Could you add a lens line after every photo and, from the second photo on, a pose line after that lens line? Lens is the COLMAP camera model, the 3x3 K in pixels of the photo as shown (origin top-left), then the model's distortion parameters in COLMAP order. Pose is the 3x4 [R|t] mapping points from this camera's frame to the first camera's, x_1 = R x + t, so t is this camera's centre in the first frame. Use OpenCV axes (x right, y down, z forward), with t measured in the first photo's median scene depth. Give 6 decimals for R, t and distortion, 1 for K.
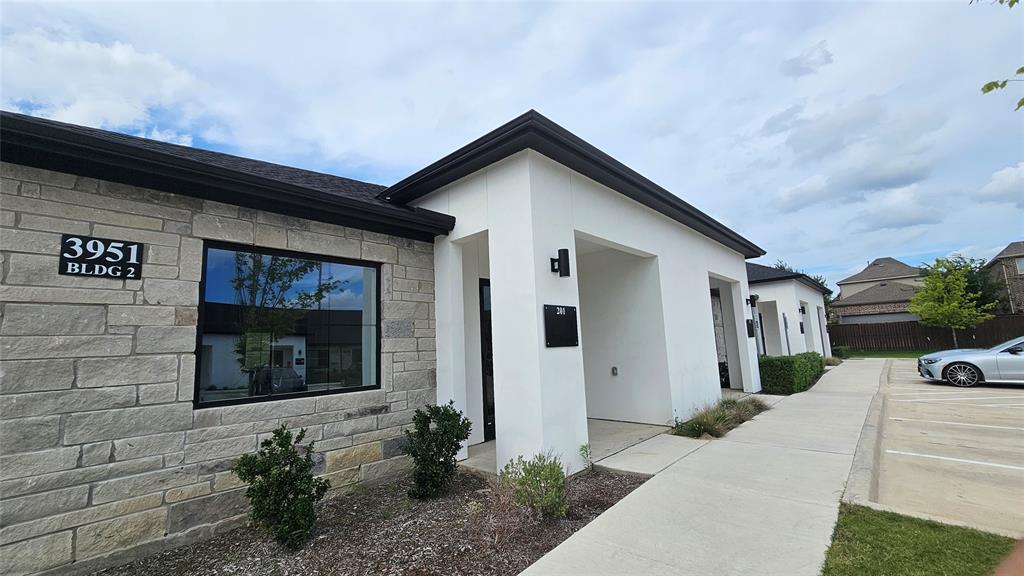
lens RADIAL K [[418.2, 0, 518.2], [0, 418.2, 284.2], [0, 0, 1]] dist [-0.003895, 0.001010]
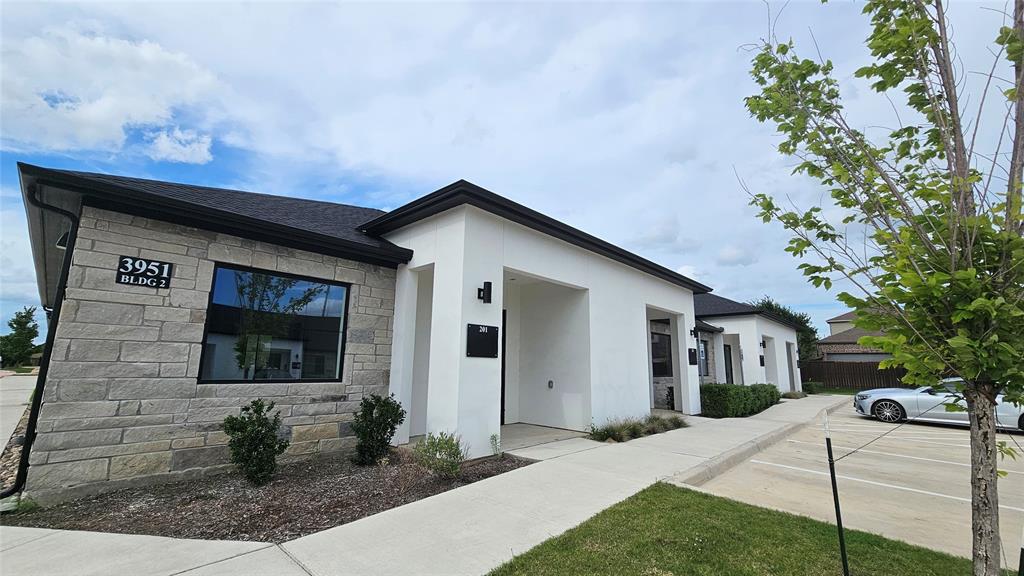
lens RADIAL K [[418.2, 0, 517.6], [0, 418.2, 285.4], [0, 0, 1]] dist [-0.003895, 0.001010]
pose [[0.998181, 0.058795, -0.013330, 0.218545], [-0.059294, 0.997406, -0.040808, -0.025479], [0.010896, 0.041524, 0.999078, -0.297346]]
